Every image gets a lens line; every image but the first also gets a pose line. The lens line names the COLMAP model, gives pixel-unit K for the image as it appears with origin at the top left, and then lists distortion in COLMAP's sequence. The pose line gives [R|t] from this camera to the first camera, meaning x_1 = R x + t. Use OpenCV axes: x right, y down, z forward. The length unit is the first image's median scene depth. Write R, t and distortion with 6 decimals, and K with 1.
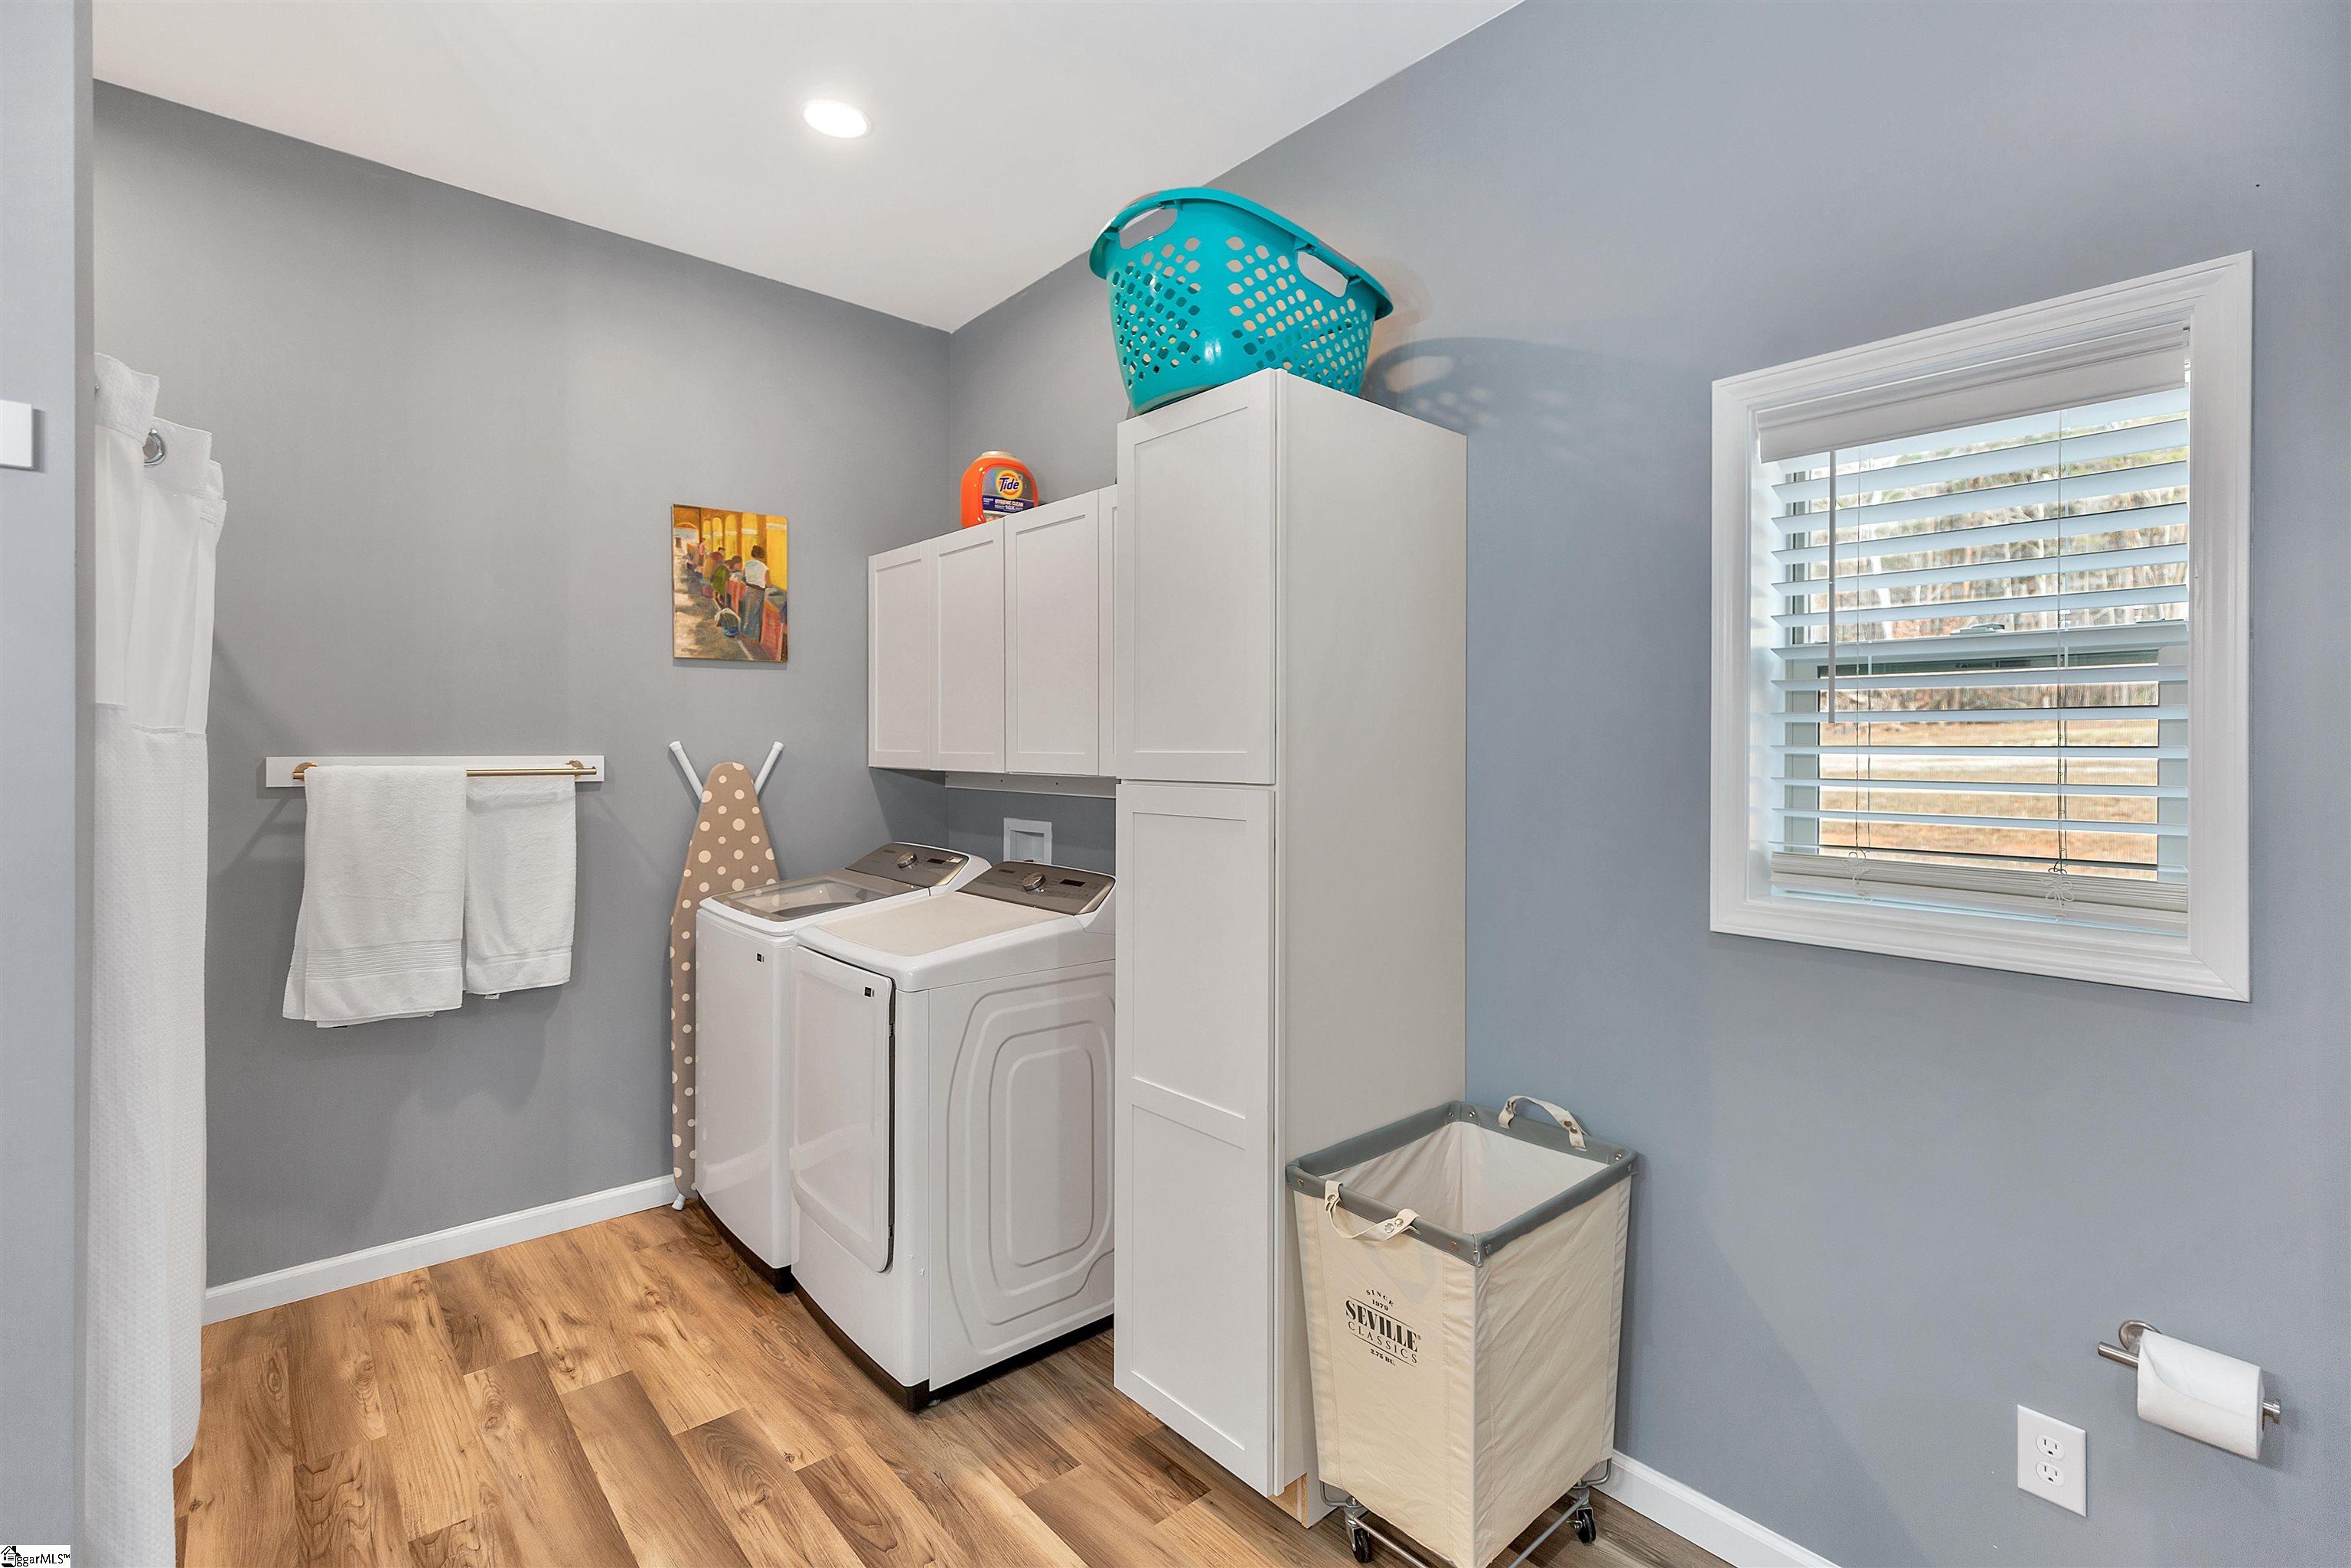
lens RADIAL K [[1066.5, 0, 1180.5], [0, 1066.5, 750.3], [0, 0, 1]] dist [0.007812, -0.000324]
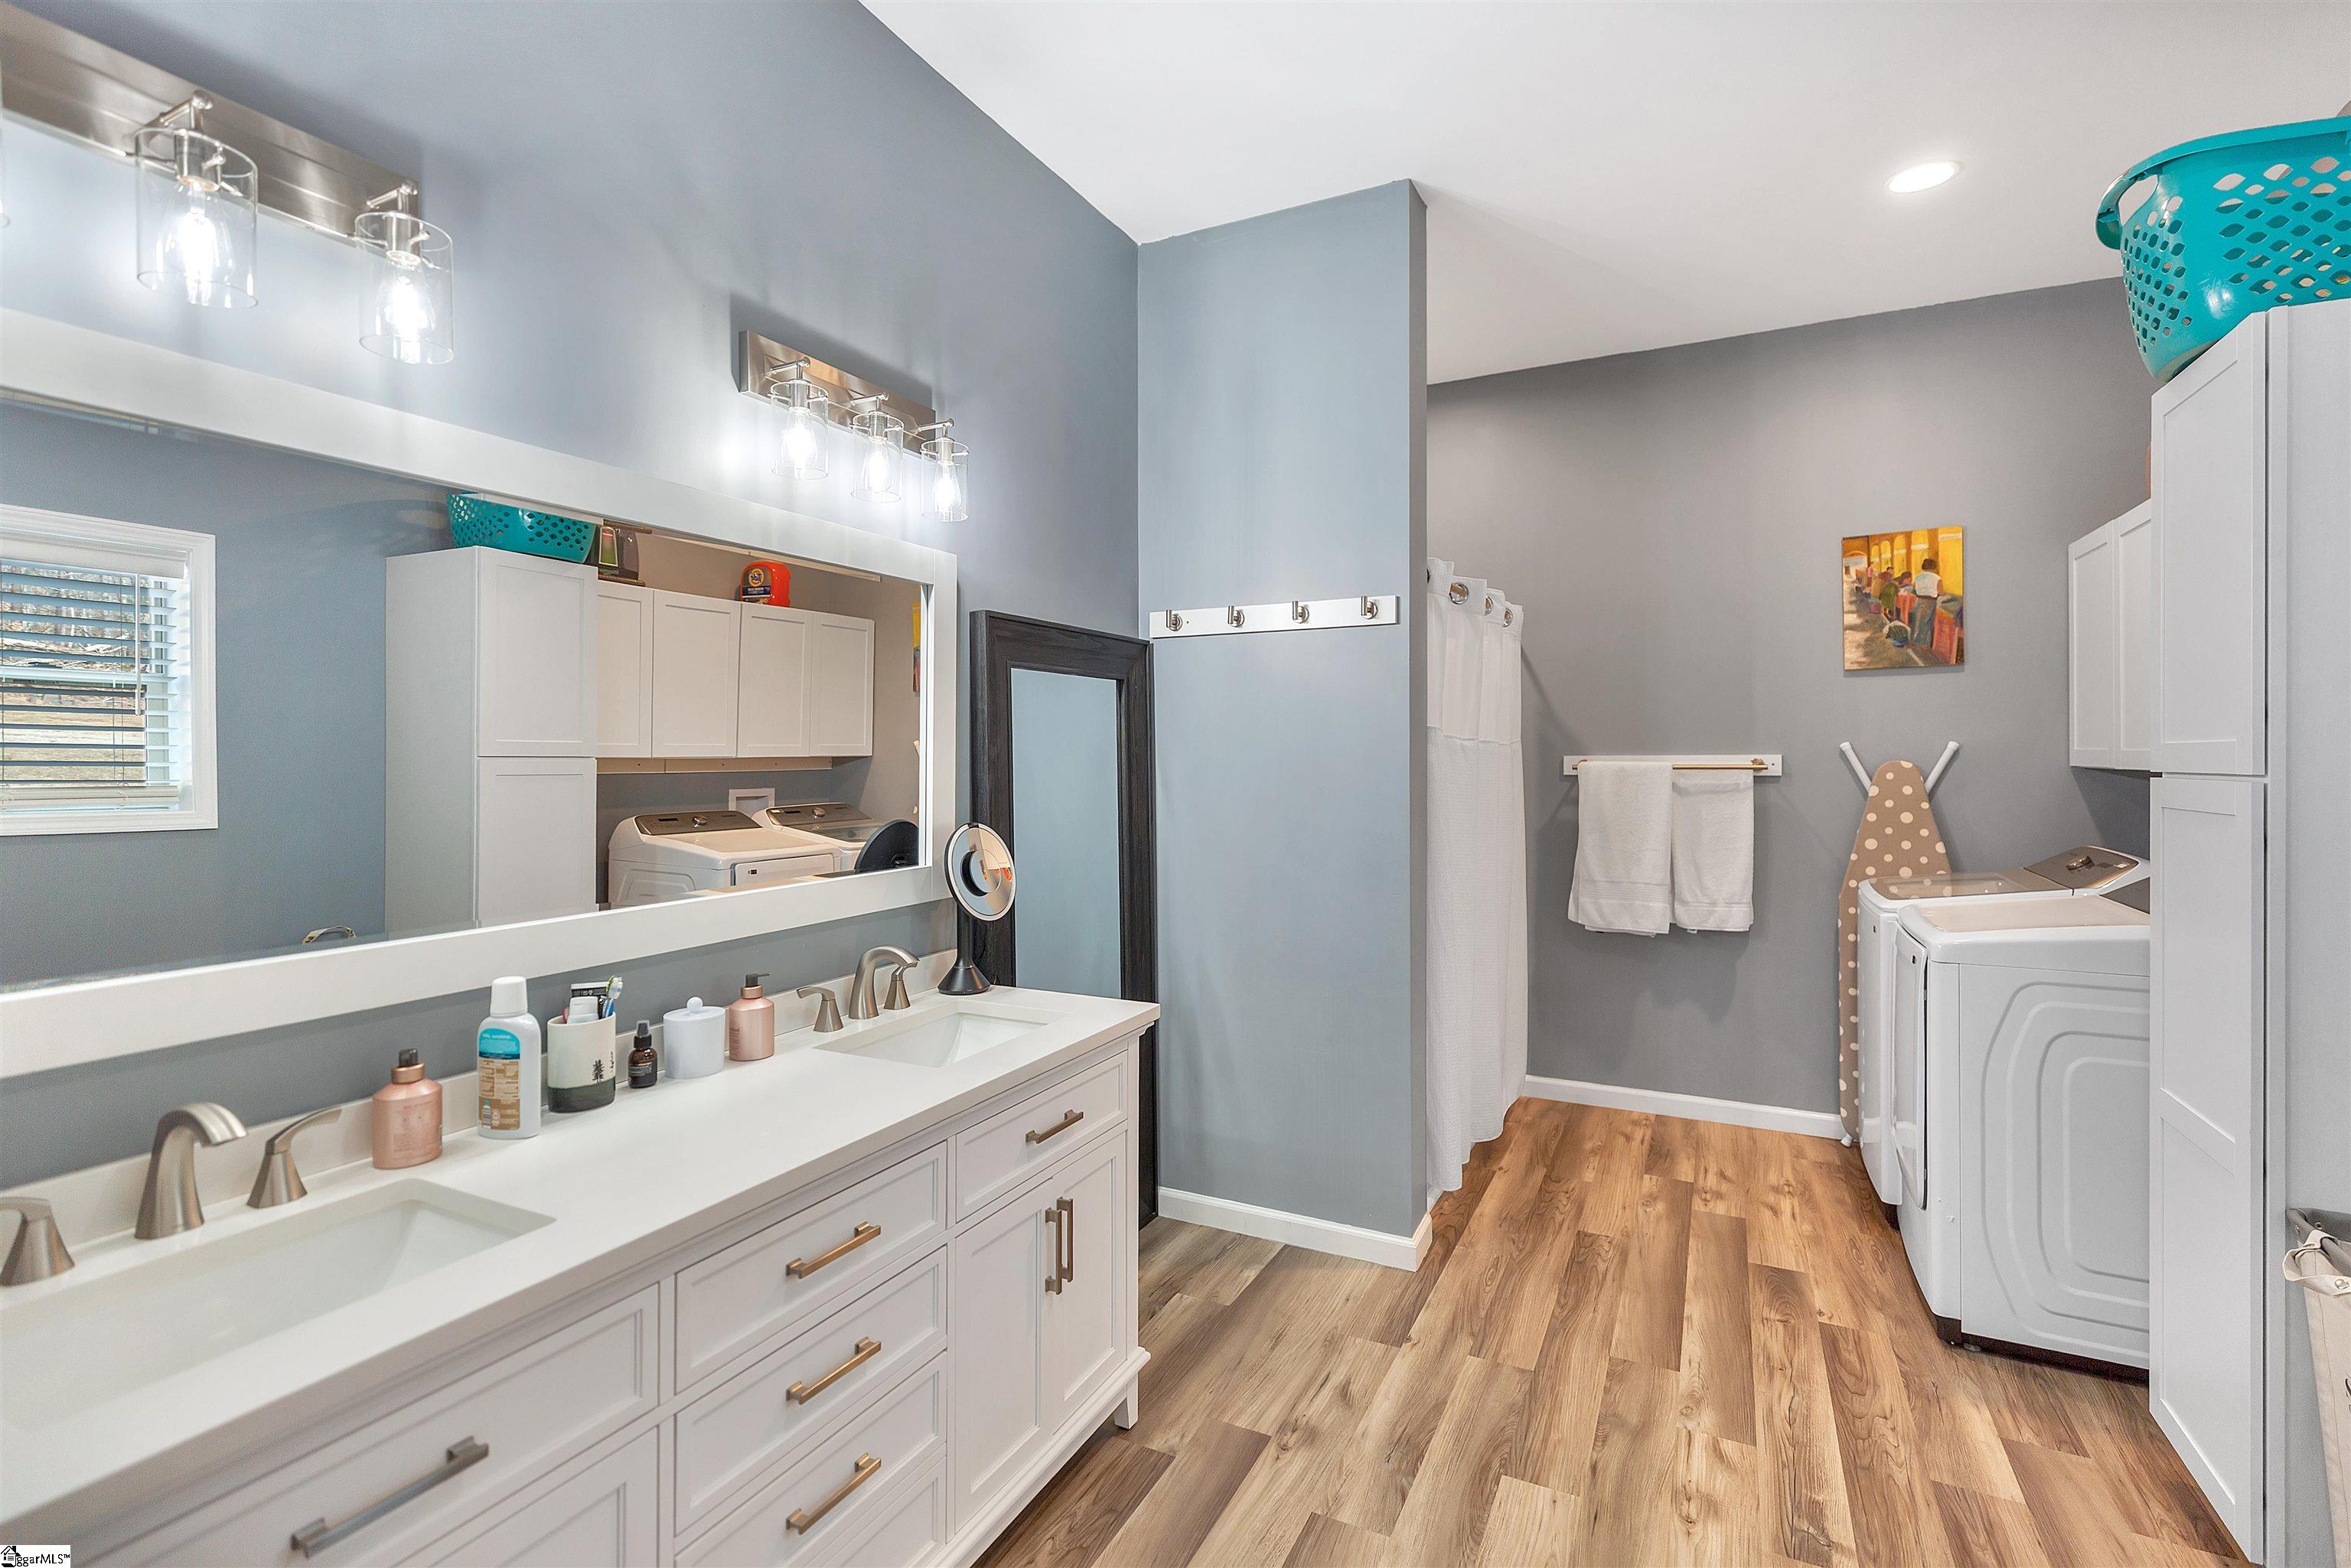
lens RADIAL K [[1066.5, 0, 1180.5], [0, 1066.5, 750.3], [0, 0, 1]] dist [0.007812, -0.000324]
pose [[0.374682, -0.010736, -0.927091, 0.382894], [0.002780, 0.999941, -0.010456, 0.011929], [0.927149, 0.001340, 0.374689, -0.117370]]
